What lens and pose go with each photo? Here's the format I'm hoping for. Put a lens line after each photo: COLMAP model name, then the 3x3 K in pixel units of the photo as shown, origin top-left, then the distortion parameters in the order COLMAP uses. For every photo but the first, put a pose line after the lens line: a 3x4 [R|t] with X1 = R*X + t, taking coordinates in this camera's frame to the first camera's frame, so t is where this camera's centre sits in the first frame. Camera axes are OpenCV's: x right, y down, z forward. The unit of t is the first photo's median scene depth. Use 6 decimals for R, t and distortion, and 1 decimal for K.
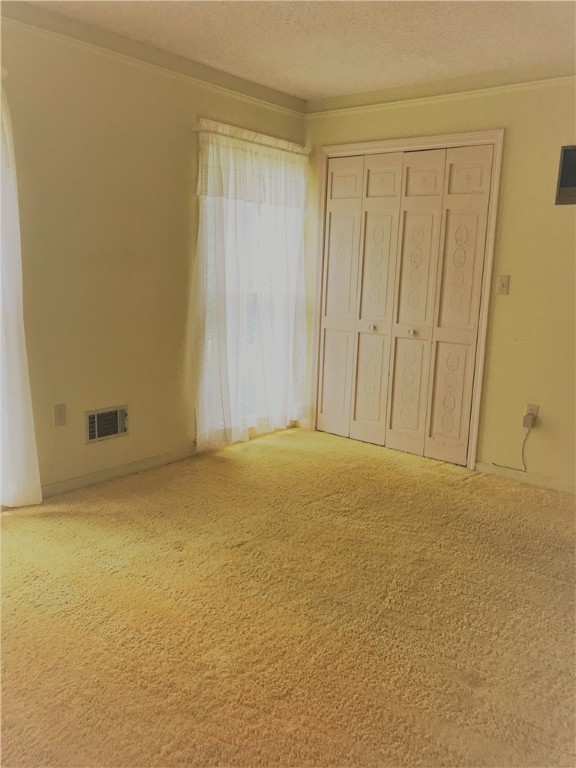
lens RADIAL K [[634.4, 0, 289.2], [0, 634.4, 388.8], [0, 0, 1]] dist [0.006350, 0.001716]
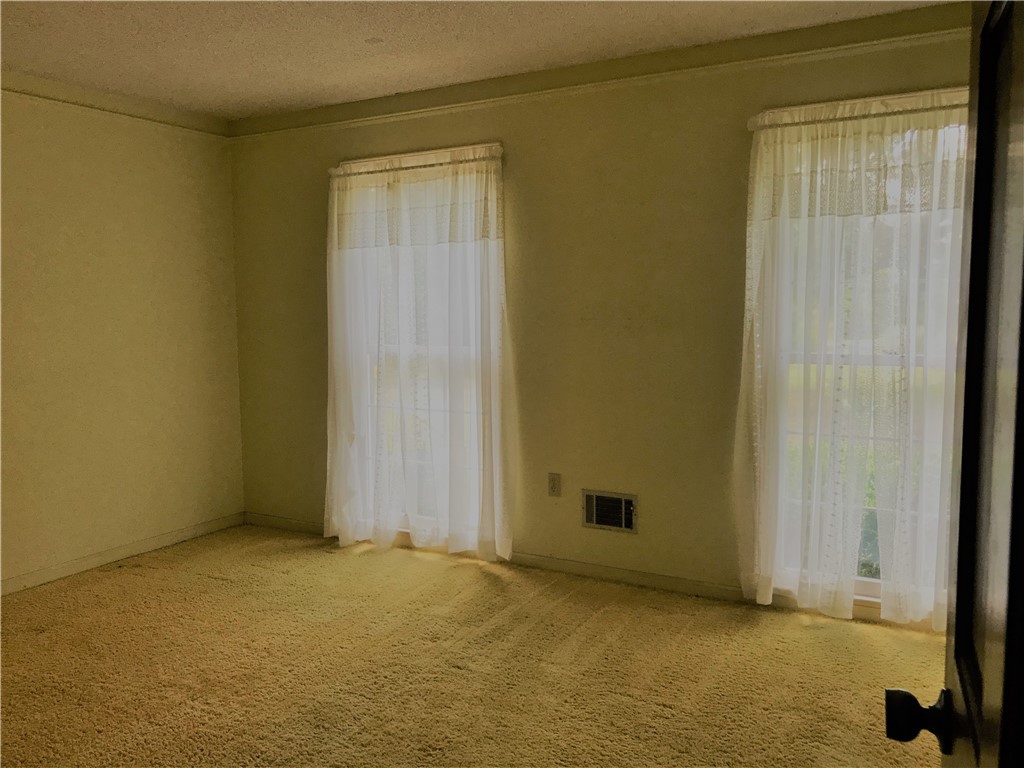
lens RADIAL K [[845.8, 0, 514.4], [0, 845.8, 377.8], [0, 0, 1]] dist [0.006350, 0.001716]
pose [[0.165517, 0.051804, -0.984845, 0.770281], [-0.177440, 0.983887, 0.021932, -0.118089], [0.970113, 0.171121, 0.172043, 0.657073]]
